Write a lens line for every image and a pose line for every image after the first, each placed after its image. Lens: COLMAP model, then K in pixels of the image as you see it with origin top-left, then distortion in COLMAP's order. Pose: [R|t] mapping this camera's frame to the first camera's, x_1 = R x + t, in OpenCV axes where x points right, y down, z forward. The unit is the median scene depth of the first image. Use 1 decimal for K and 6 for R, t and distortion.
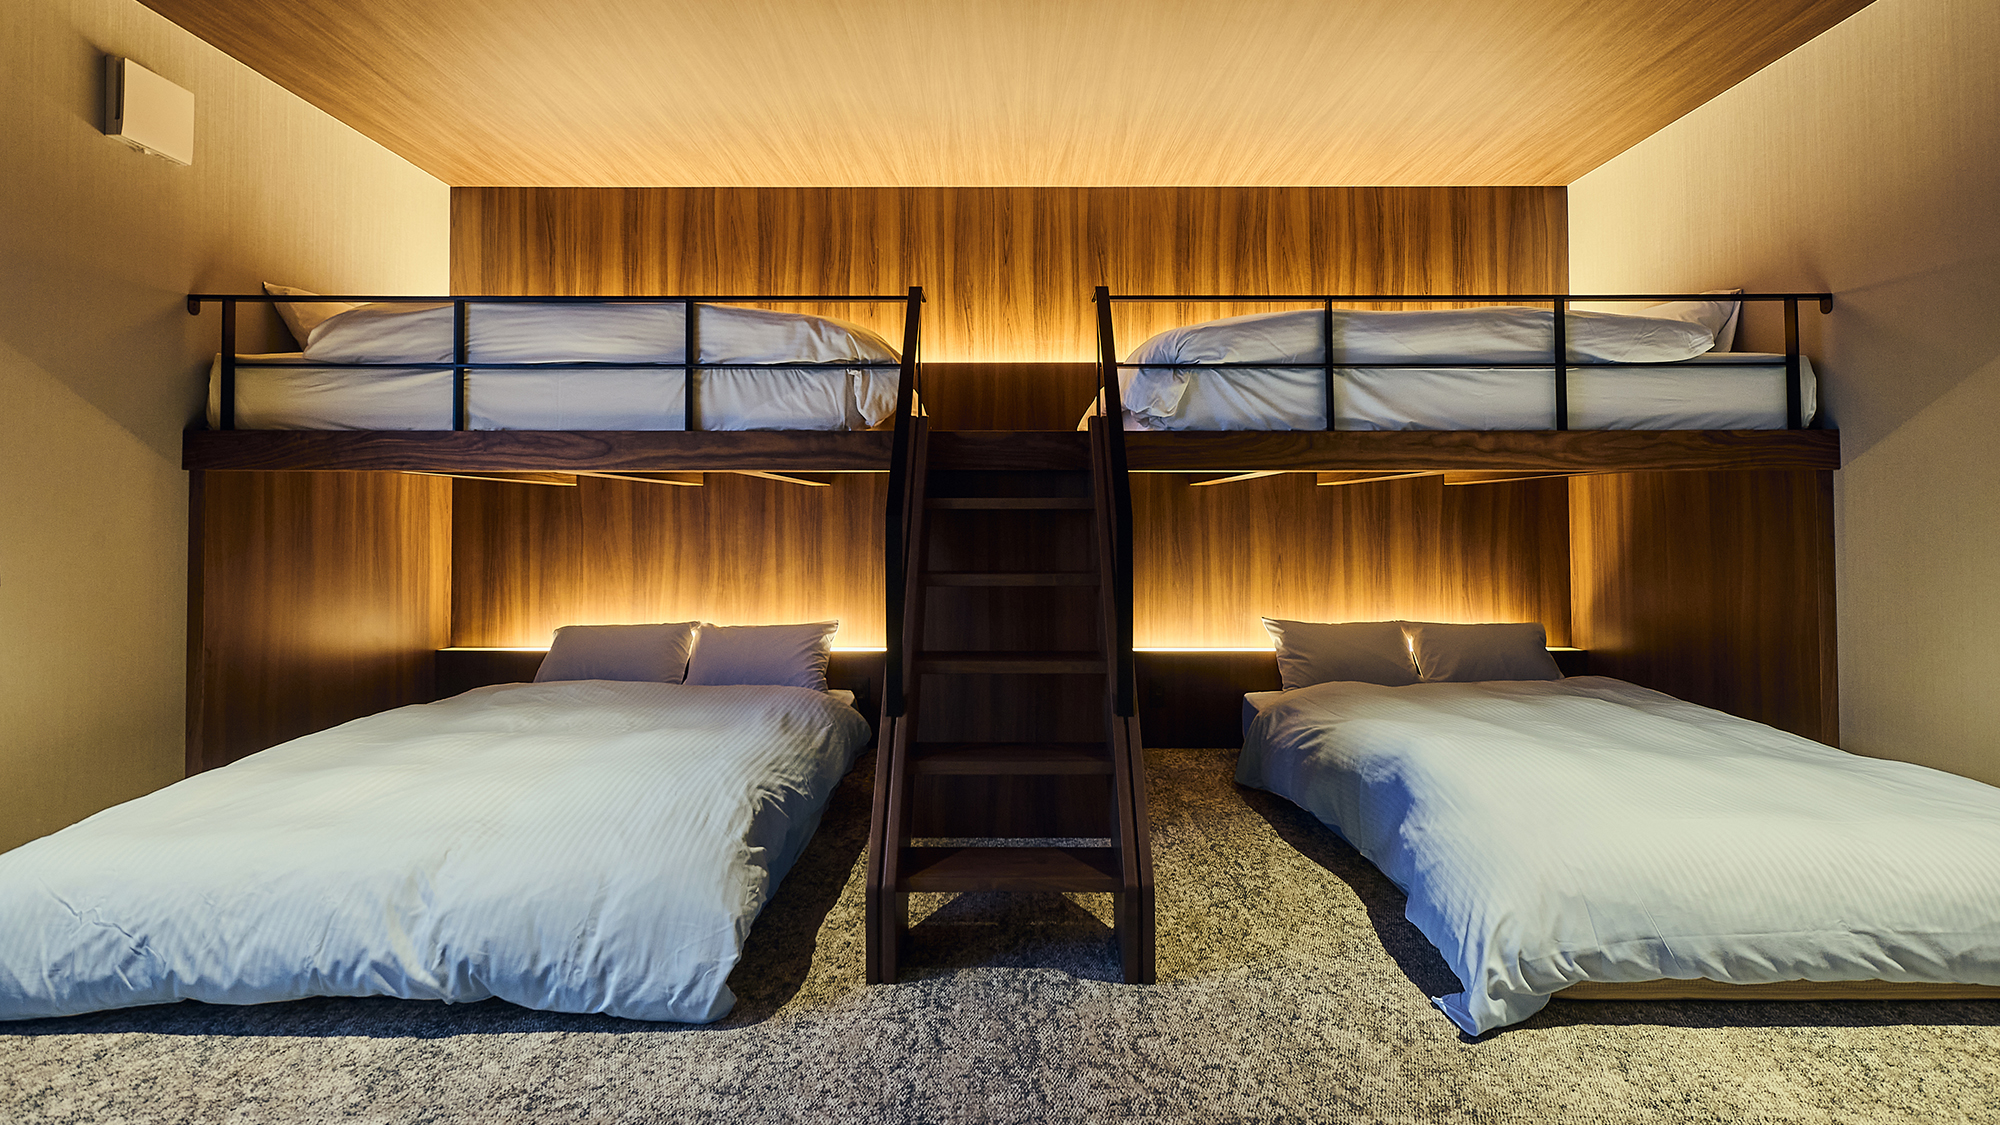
lens RADIAL K [[899.5, 0, 1002.3], [0, 899.5, 505.2], [0, 0, 1]] dist [-0.001142, 0.000032]
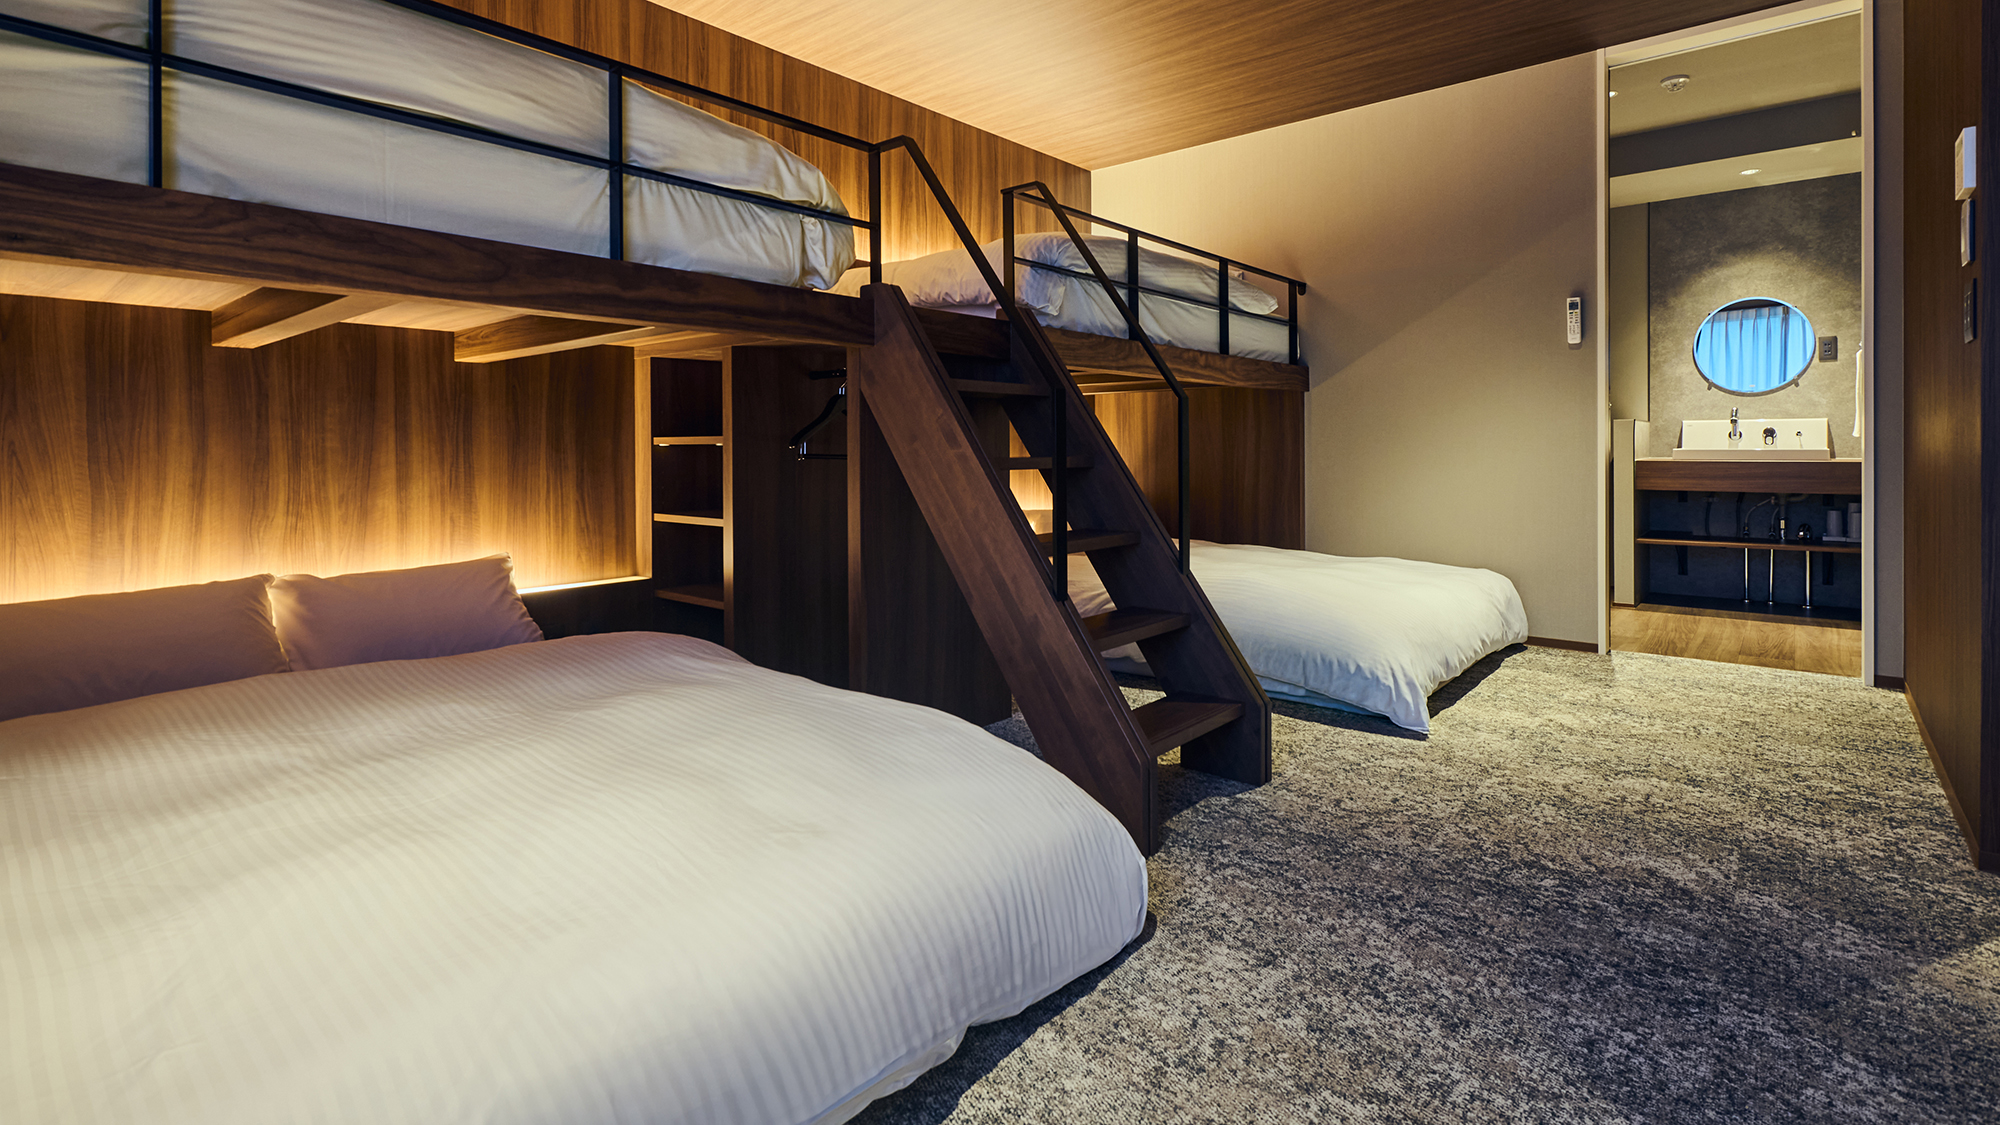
lens RADIAL K [[929.8, 0, 998.5], [0, 929.8, 449.2], [0, 0, 1]] dist [0.001331, 0.000407]
pose [[0.647239, -0.003808, 0.762277, -0.698720], [-0.007051, 0.999915, 0.010982, 0.050025], [-0.762254, -0.012483, 0.647157, 0.320560]]
